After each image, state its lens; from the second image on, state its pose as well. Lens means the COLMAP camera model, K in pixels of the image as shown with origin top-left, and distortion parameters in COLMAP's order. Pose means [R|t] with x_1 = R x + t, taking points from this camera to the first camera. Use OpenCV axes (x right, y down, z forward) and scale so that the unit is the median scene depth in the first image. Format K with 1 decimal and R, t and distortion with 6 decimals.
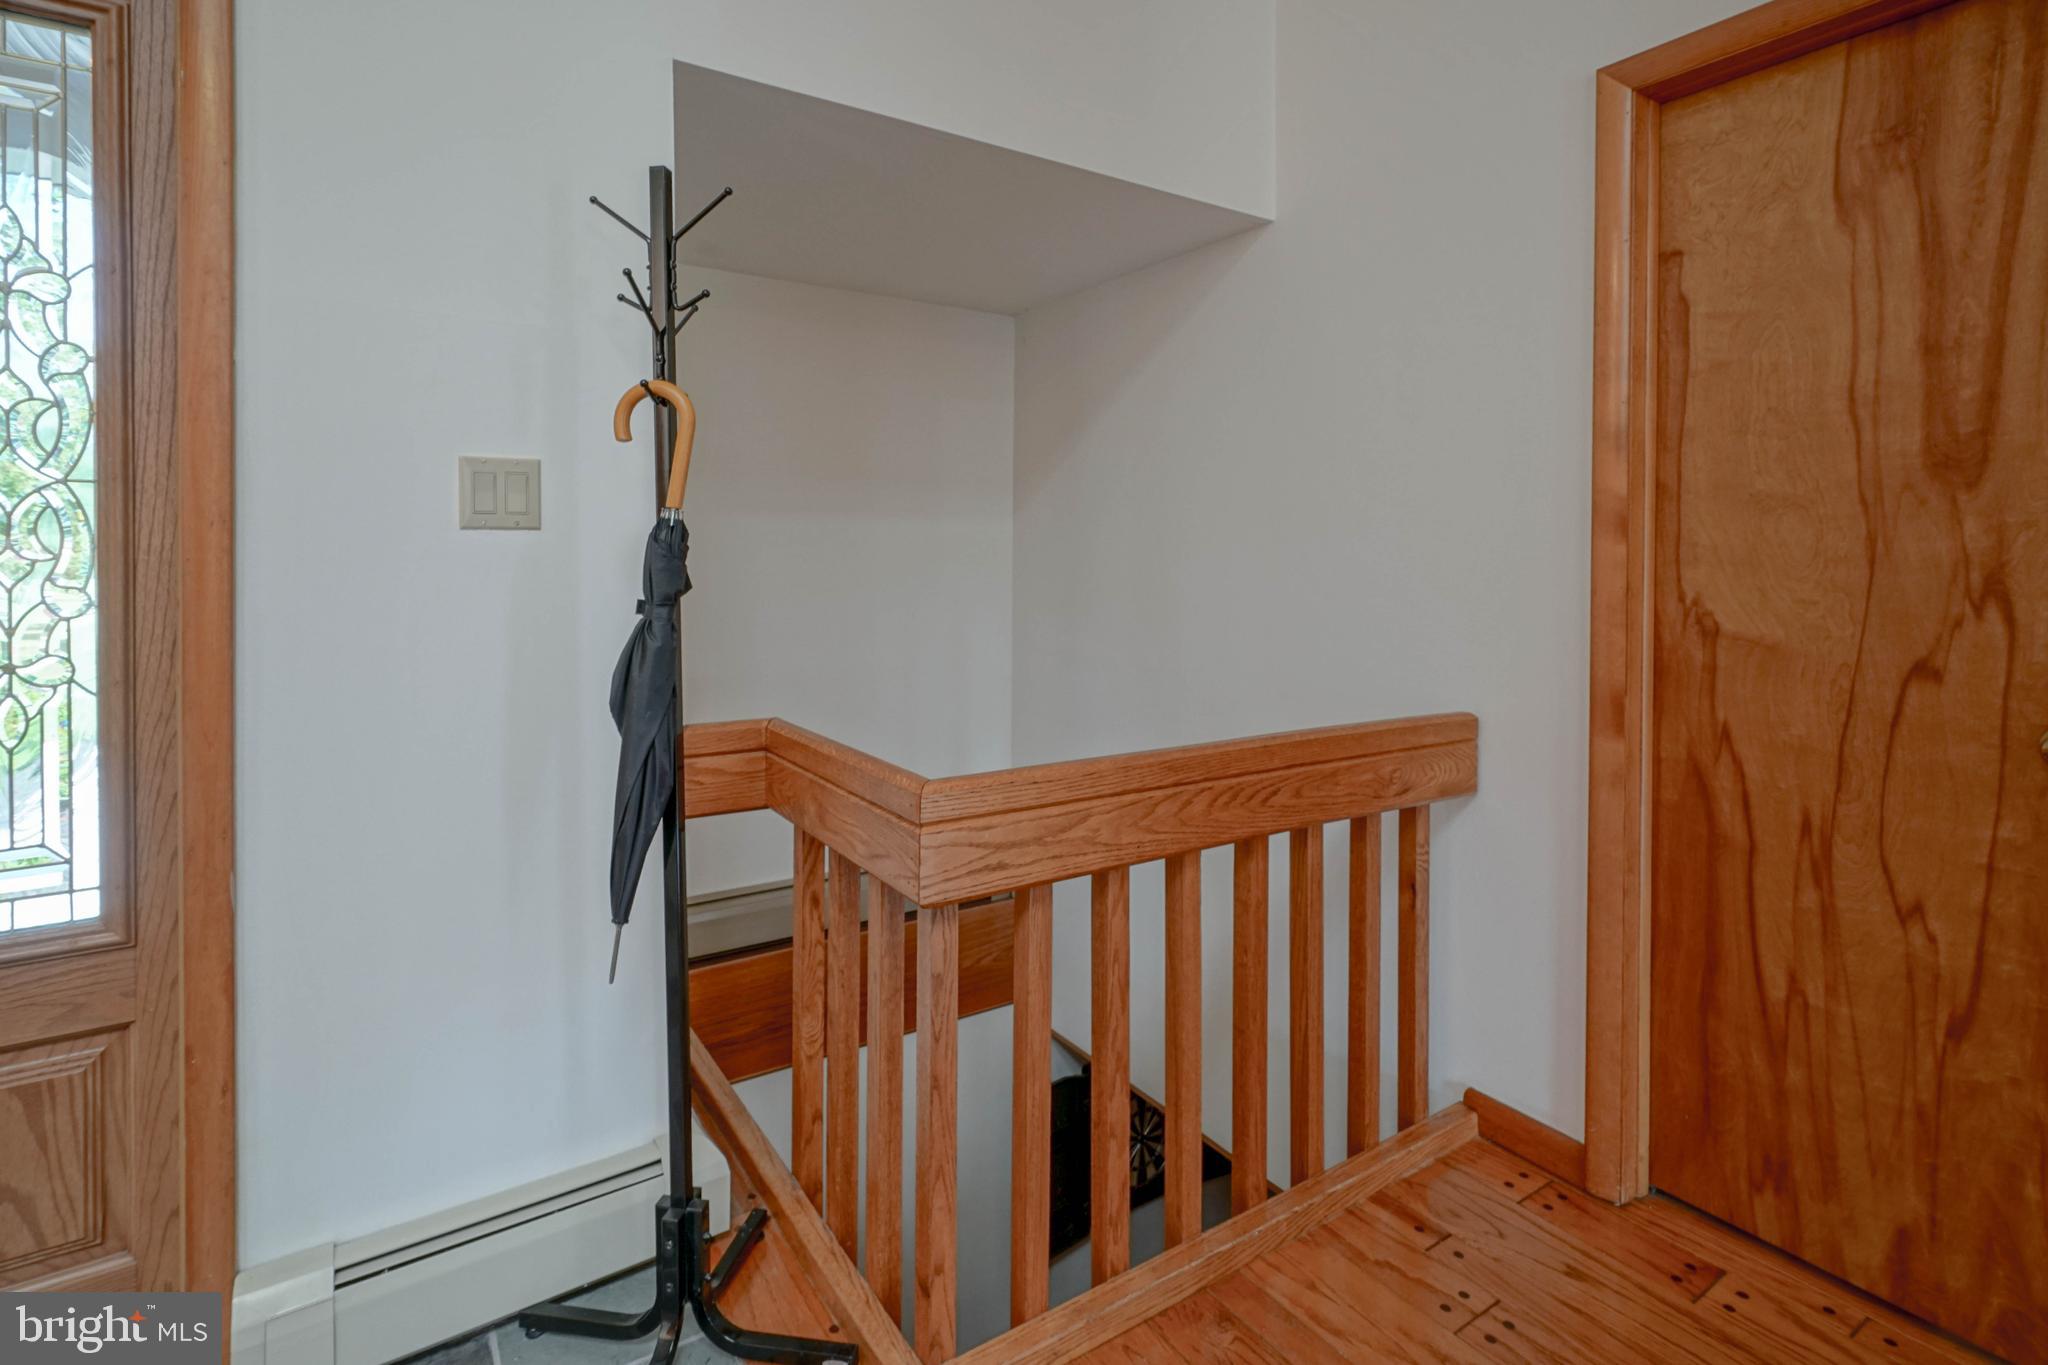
lens RADIAL K [[946.9, 0, 1049.7], [0, 946.9, 561.6], [0, 0, 1]] dist [-0.000392, 0.003036]
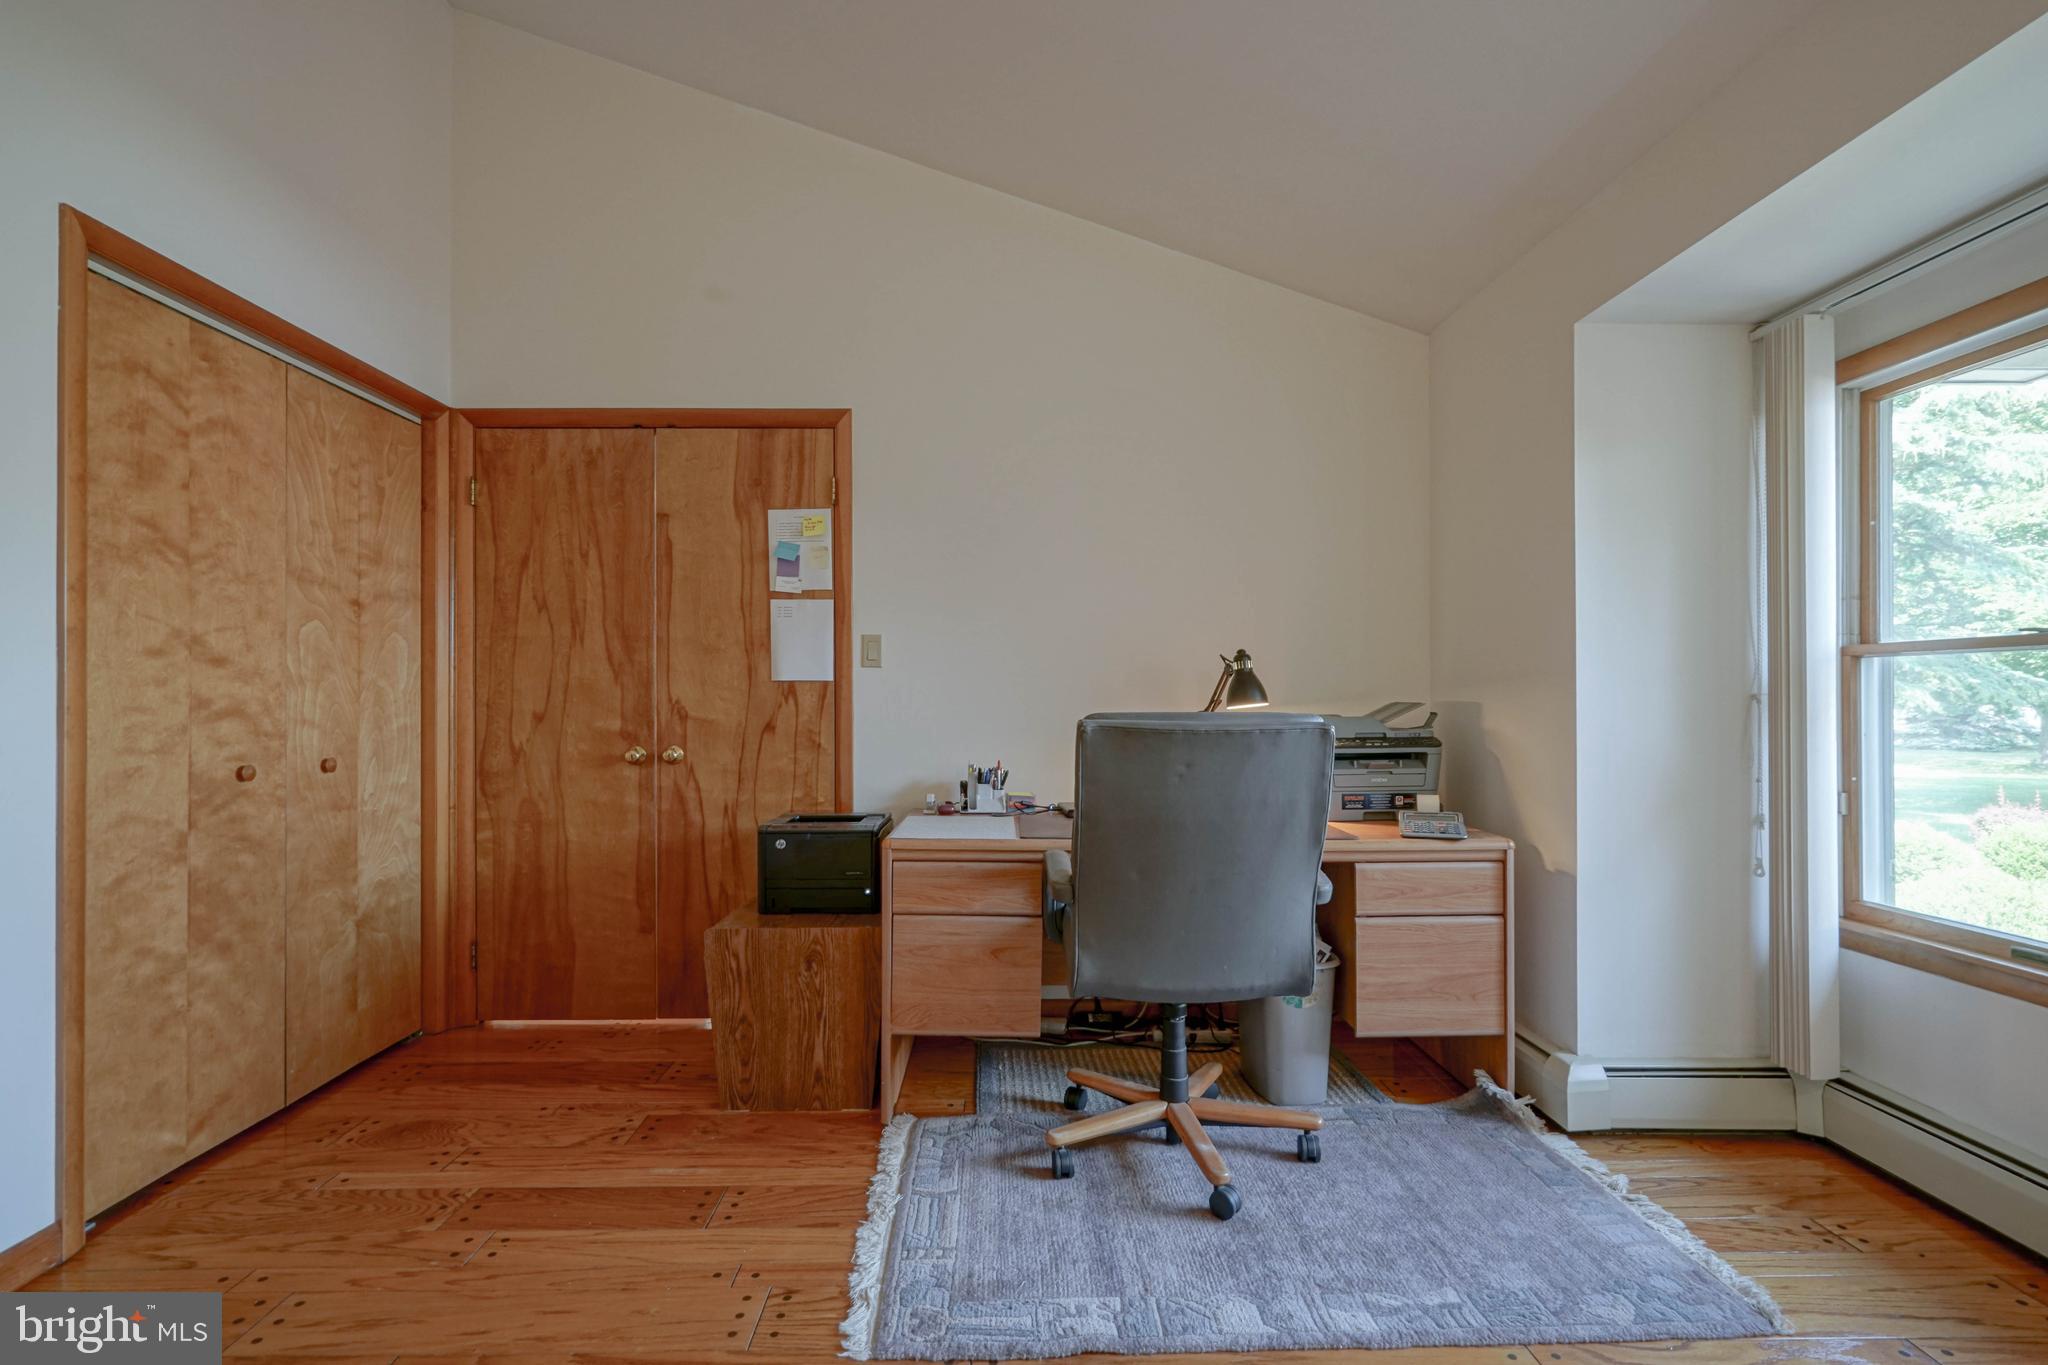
lens RADIAL K [[946.9, 0, 1026.4], [0, 946.9, 680.2], [0, 0, 1]] dist [-0.000392, 0.003036]
pose [[0.543902, -0.002452, 0.839145, -0.568186], [0.012650, 0.999906, -0.005277, 0.021824], [-0.839053, 0.013486, 0.543882, -0.663621]]
